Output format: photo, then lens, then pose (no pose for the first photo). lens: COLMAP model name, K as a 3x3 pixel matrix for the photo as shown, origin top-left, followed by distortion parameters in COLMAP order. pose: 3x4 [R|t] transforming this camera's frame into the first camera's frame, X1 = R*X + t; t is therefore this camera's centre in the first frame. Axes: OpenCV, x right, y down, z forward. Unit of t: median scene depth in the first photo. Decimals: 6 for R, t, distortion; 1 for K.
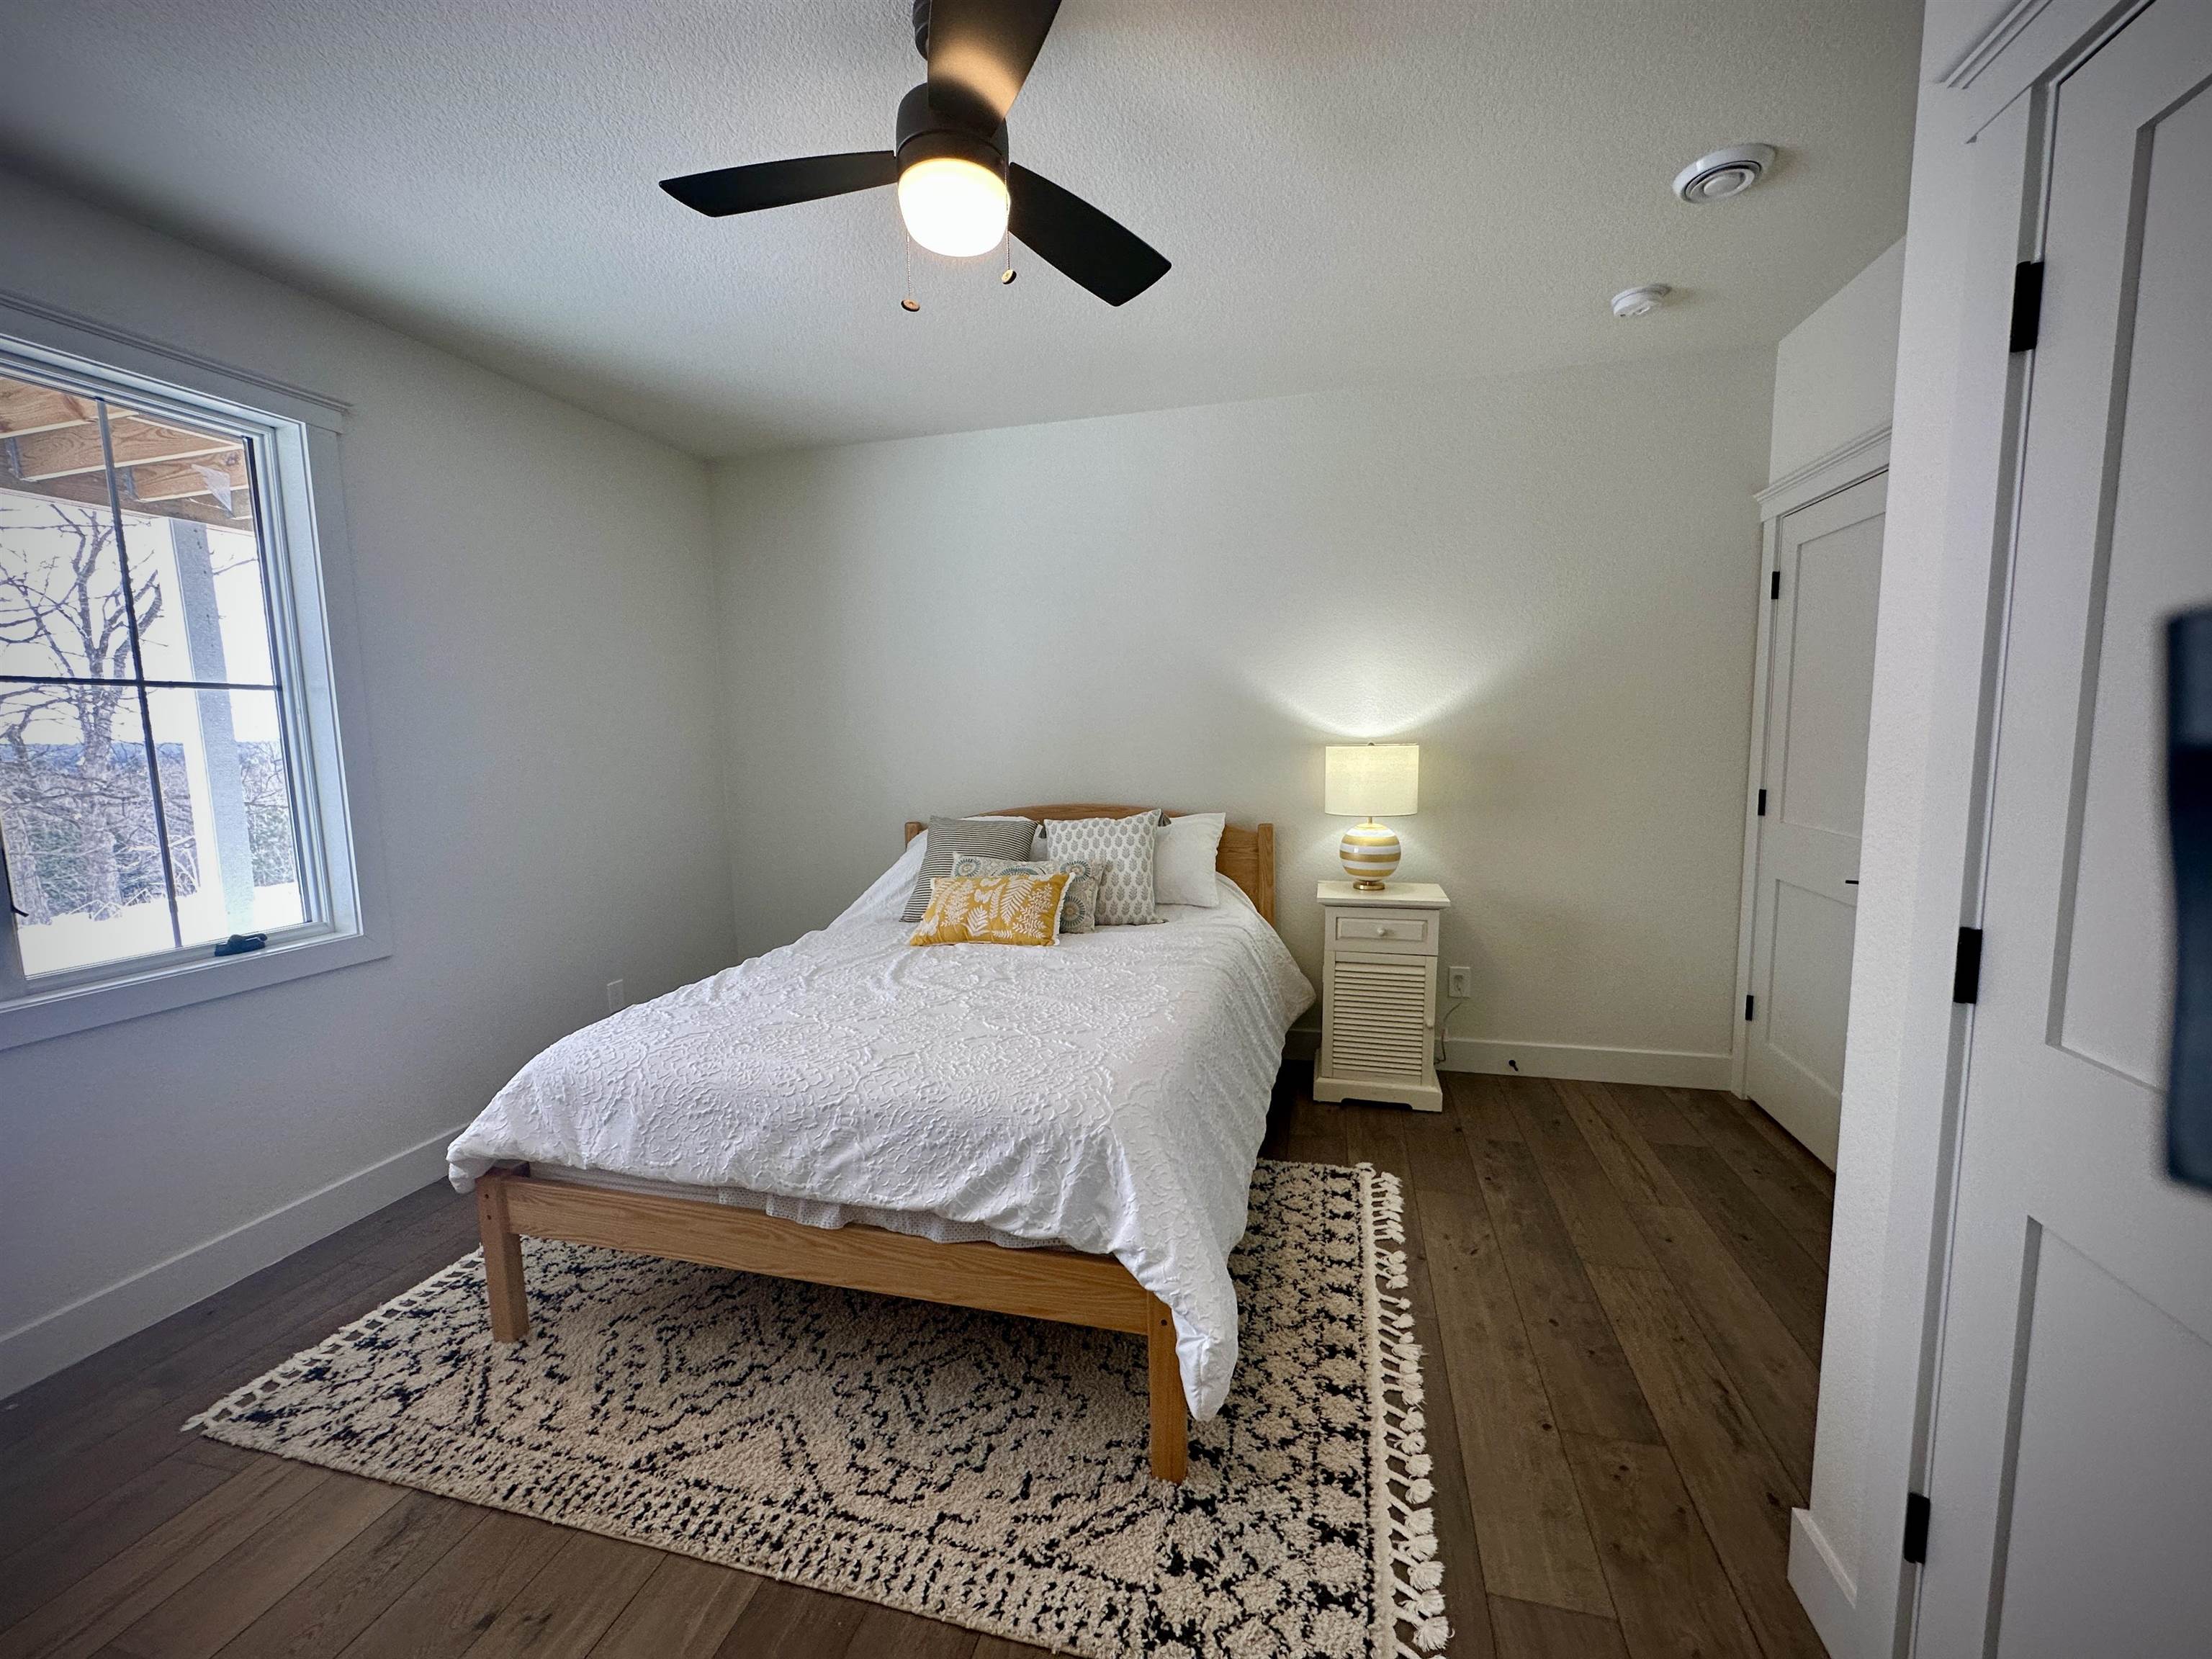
lens RADIAL K [[882.0, 0, 1104.1], [0, 882.0, 829.1], [0, 0, 1]] dist [0.000857, 0.000046]
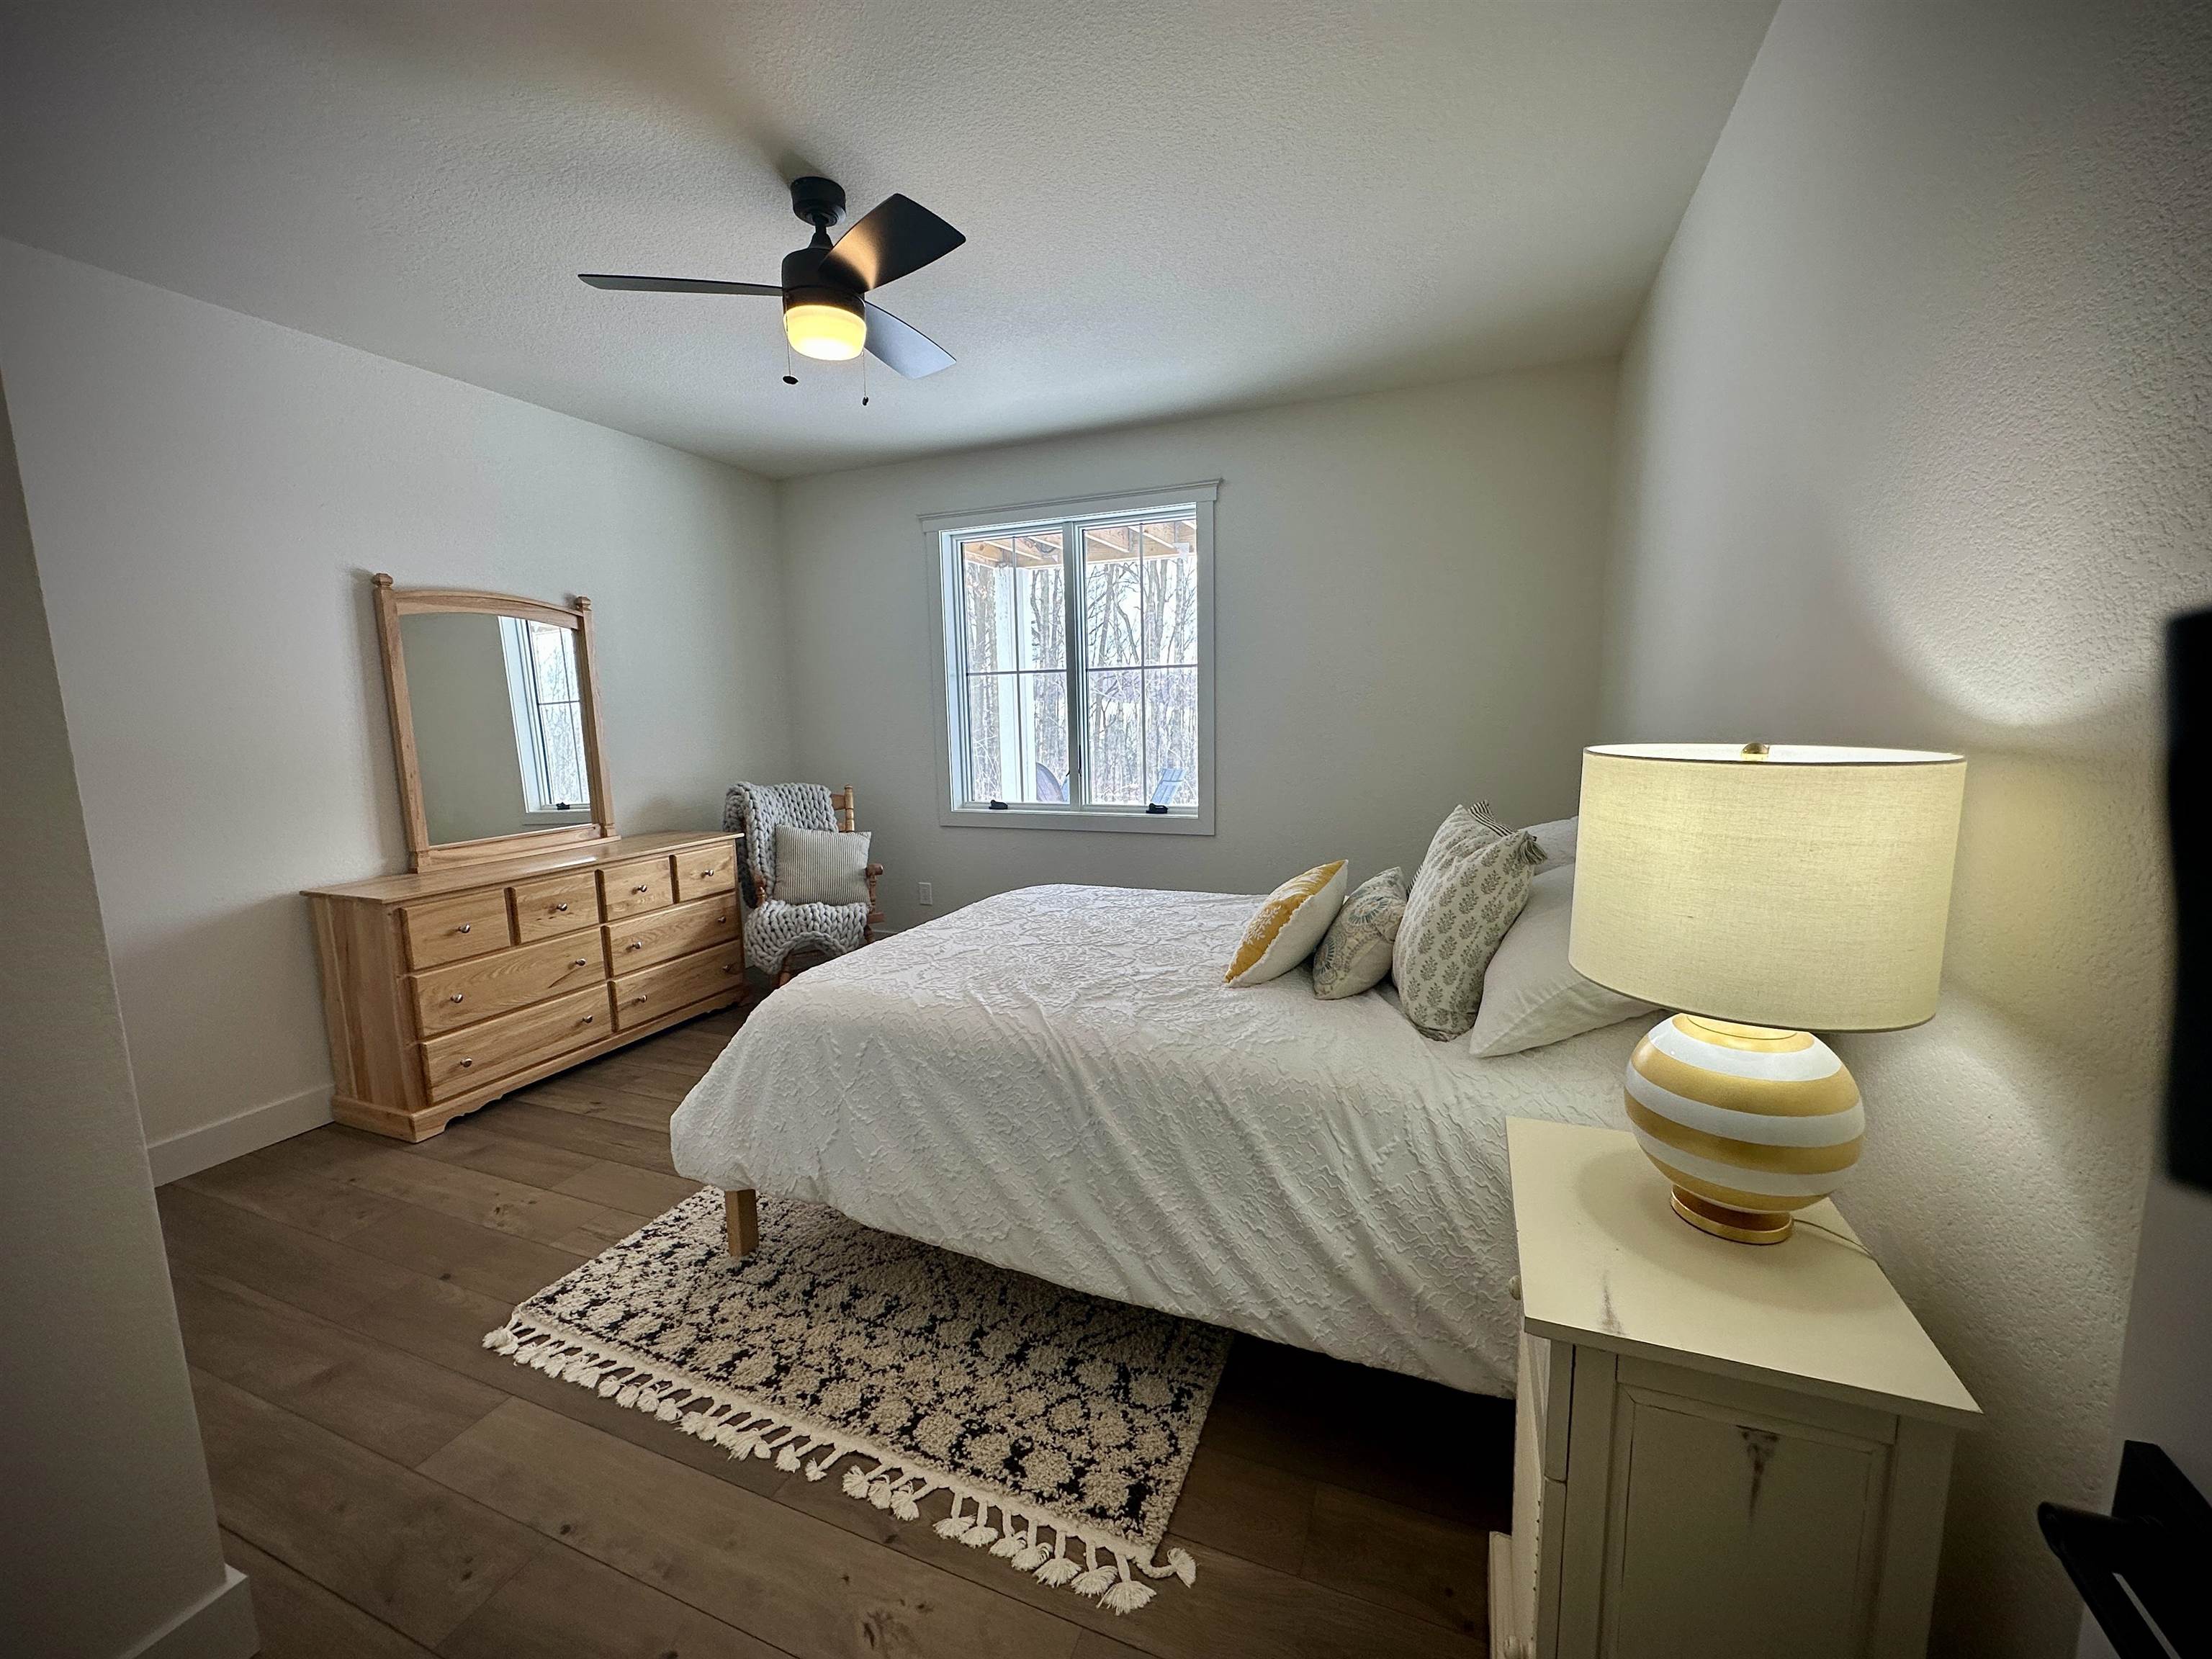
lens RADIAL K [[882.0, 0, 1109.8], [0, 882.0, 830.0], [0, 0, 1]] dist [0.000857, 0.000046]
pose [[-0.133643, 0.162623, -0.977596, 1.034374], [-0.081529, 0.981297, 0.174384, -0.171662], [0.987670, 0.103008, -0.117885, 1.382874]]
